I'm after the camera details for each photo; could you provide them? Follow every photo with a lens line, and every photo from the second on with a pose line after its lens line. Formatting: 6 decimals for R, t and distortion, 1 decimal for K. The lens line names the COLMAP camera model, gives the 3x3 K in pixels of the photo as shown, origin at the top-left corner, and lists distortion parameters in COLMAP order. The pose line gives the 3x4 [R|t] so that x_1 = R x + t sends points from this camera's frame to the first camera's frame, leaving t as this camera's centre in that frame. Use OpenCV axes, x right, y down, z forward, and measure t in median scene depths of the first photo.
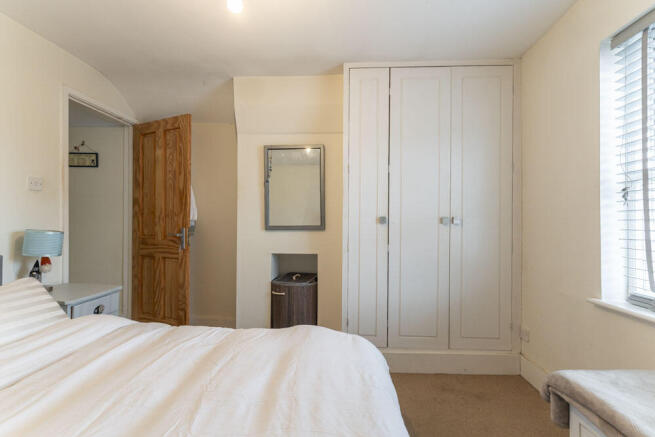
lens RADIAL K [[313.4, 0, 327.5], [0, 313.4, 218.5], [0, 0, 1]] dist [0.000626, 0.000075]
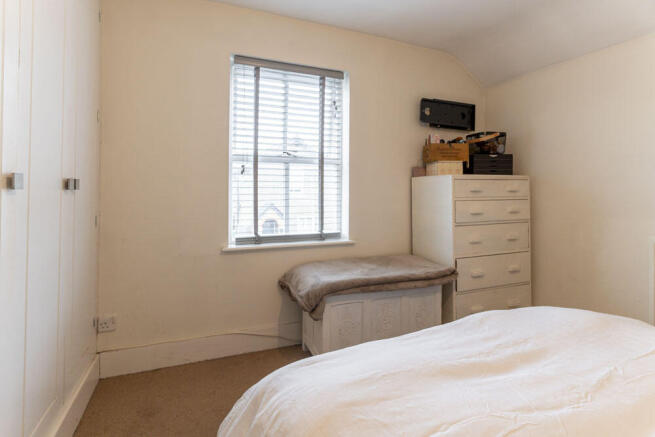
lens RADIAL K [[308.1, 0, 327.3], [0, 308.1, 188.6], [0, 0, 1]] dist [0.000904, 0.000171]
pose [[-0.395207, -0.002854, 0.918588, -0.562639], [-0.015592, 0.999872, -0.003601, 0.012909], [-0.918460, -0.015746, -0.395201, 1.286025]]
